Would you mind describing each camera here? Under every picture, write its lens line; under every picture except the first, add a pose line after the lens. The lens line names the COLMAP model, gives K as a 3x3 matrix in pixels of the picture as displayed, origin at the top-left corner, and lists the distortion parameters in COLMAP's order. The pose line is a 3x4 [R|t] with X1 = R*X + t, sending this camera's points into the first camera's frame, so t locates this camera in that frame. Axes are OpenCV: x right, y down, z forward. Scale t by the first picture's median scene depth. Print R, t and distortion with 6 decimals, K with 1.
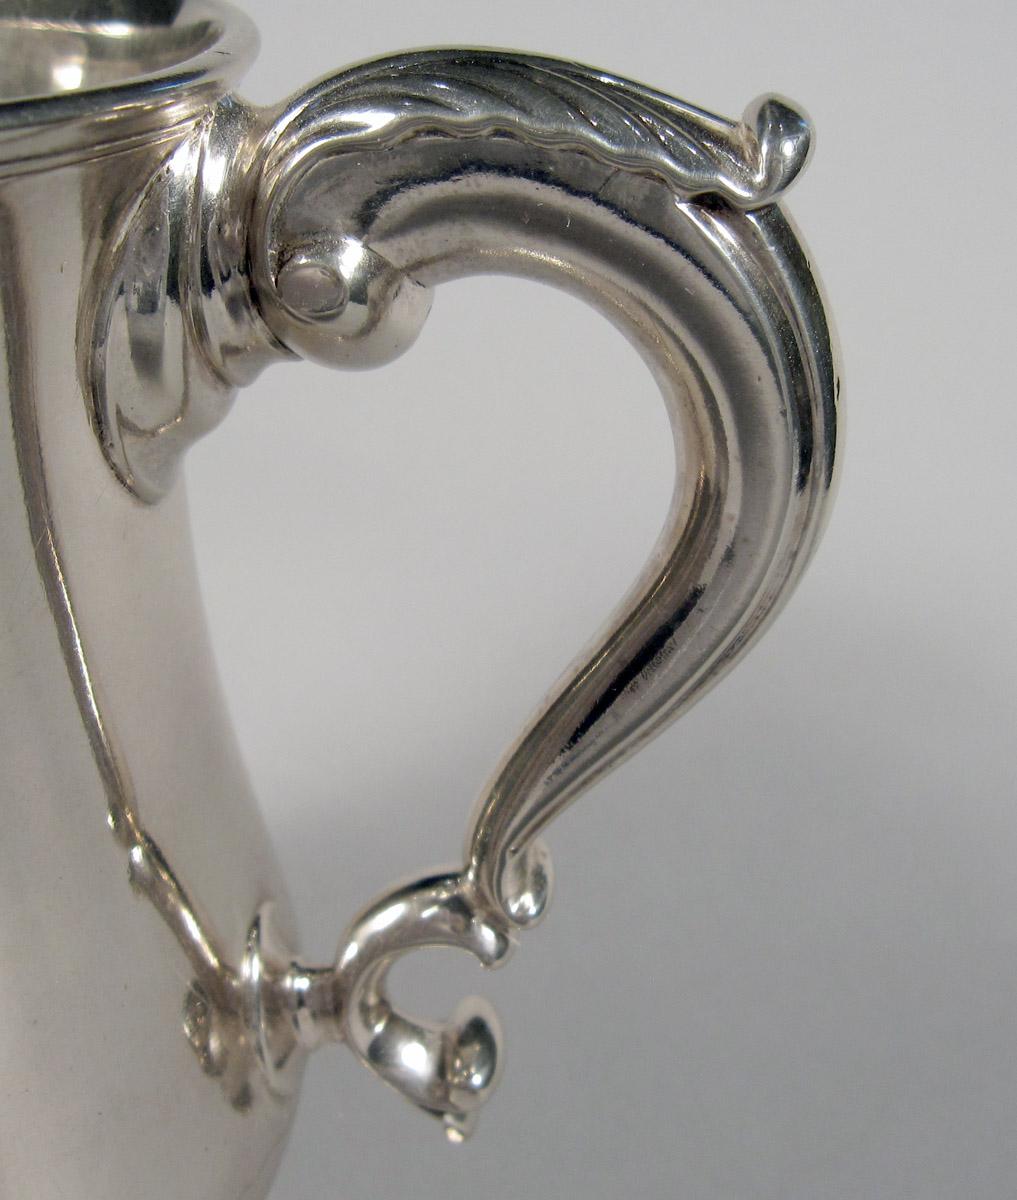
lens RADIAL K [[1031.3, 0, 509.1], [0, 1031.3, 602.5], [0, 0, 1]] dist [0.014597, 0.006488]
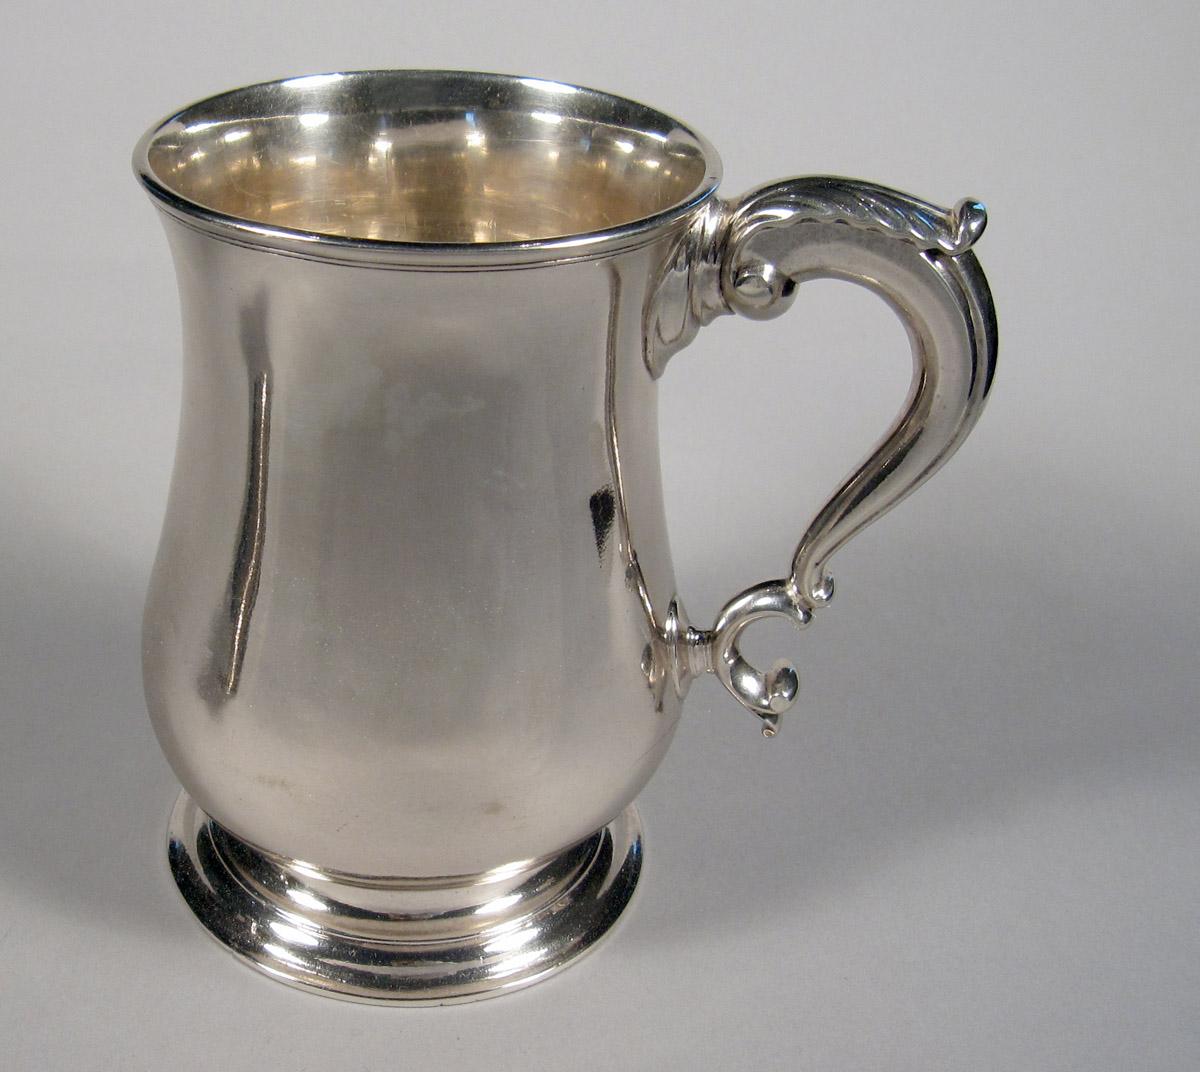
lens RADIAL K [[1175.0, 0, 598.8], [0, 1175.0, 532.6], [0, 0, 1]] dist [-0.001086, 0.000000]
pose [[0.991190, 0.057505, -0.119313, -0.168837], [-0.053937, 0.998001, 0.032924, 0.152747], [0.120967, -0.026199, 0.992311, -1.482129]]
